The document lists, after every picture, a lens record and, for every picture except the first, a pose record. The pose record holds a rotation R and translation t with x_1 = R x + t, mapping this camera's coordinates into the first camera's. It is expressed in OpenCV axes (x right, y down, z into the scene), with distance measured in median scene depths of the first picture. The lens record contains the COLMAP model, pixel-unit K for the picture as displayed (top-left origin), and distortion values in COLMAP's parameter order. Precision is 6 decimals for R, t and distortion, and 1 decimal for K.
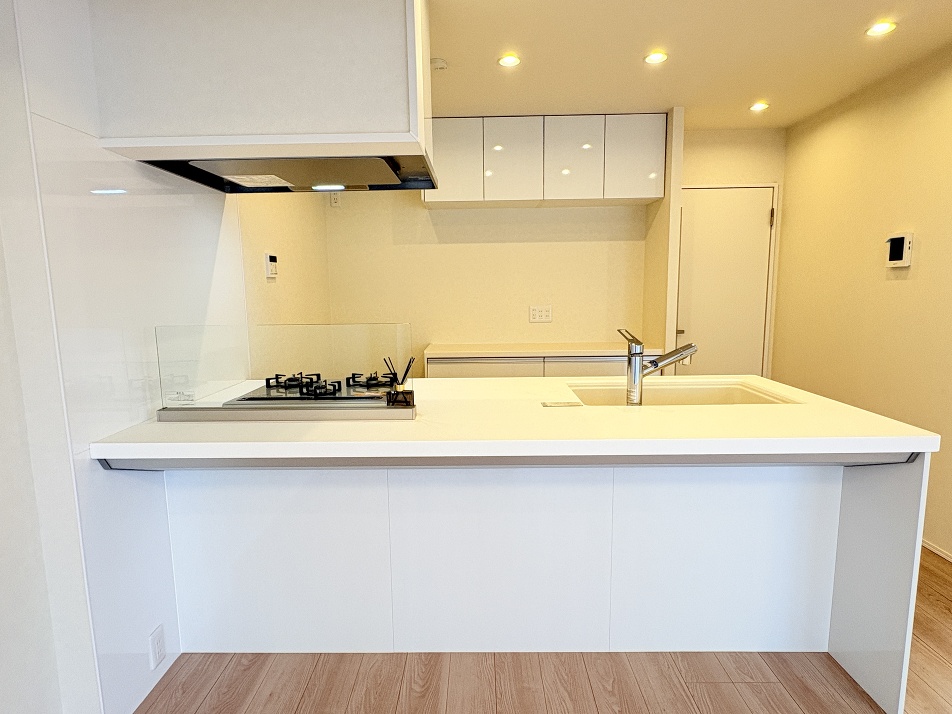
lens RADIAL K [[547.0, 0, 472.7], [0, 547.0, 352.5], [0, 0, 1]] dist [-0.000696, 0.000208]
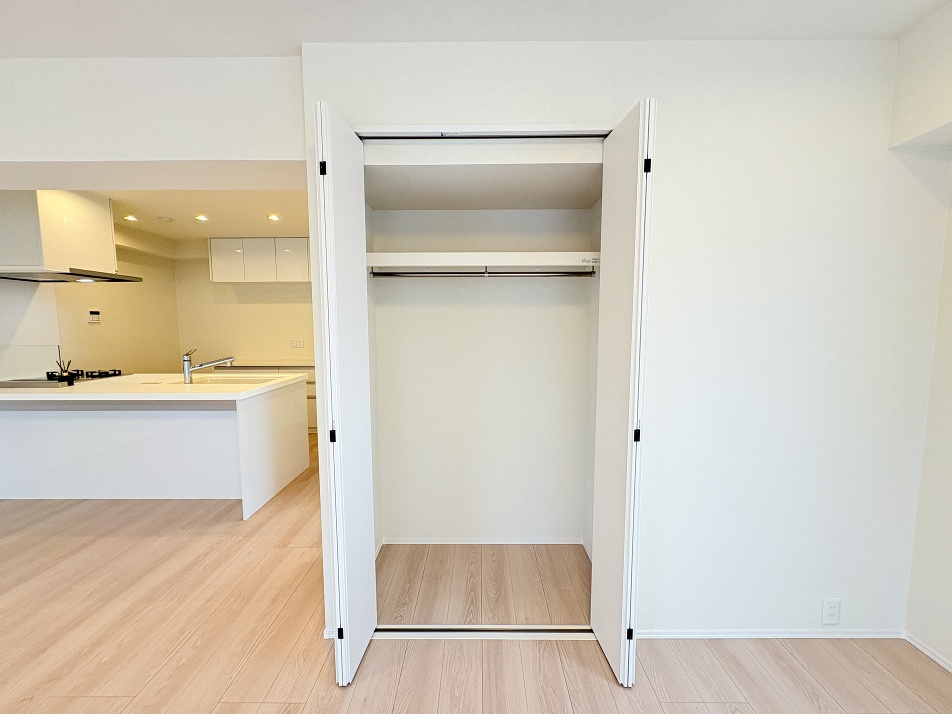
lens RADIAL K [[389.1, 0, 474.6], [0, 389.1, 353.3], [0, 0, 1]] dist [-0.000492, 0.000005]
pose [[0.999912, 0.011361, 0.006912, 0.713739], [-0.011009, 0.998737, -0.049032, 0.018910], [-0.007460, 0.048951, 0.998773, -0.280671]]
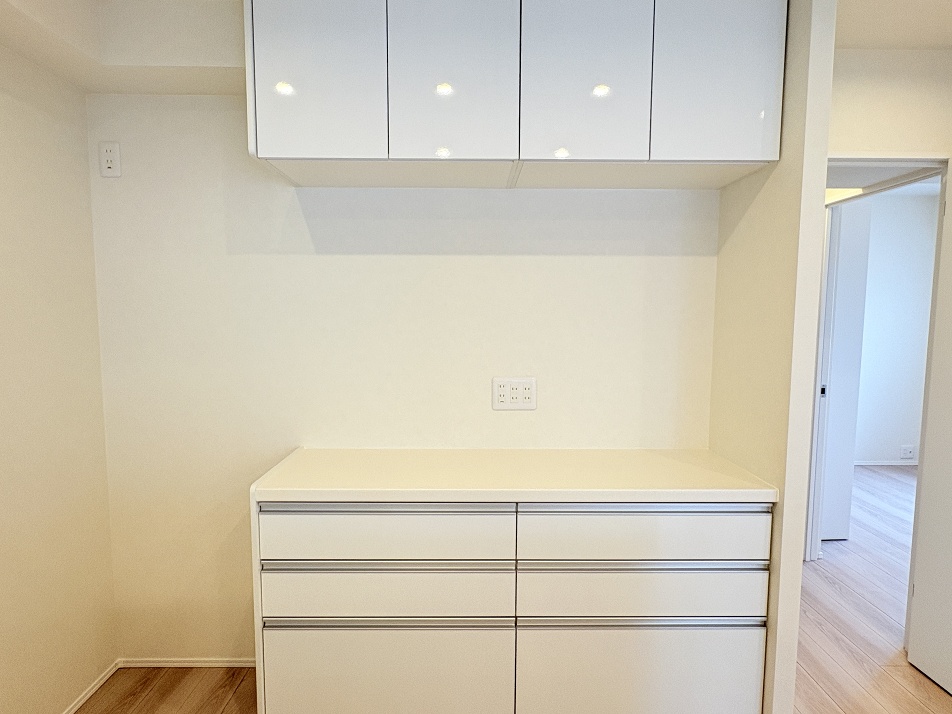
lens RADIAL K [[547.0, 0, 472.7], [0, 547.0, 352.5], [0, 0, 1]] dist [-0.000696, 0.000208]
pose [[0.999617, 0.017553, 0.021397, 0.074937], [-0.016549, 0.998795, -0.046206, -0.086653], [-0.022182, 0.045834, 0.998703, 0.495964]]
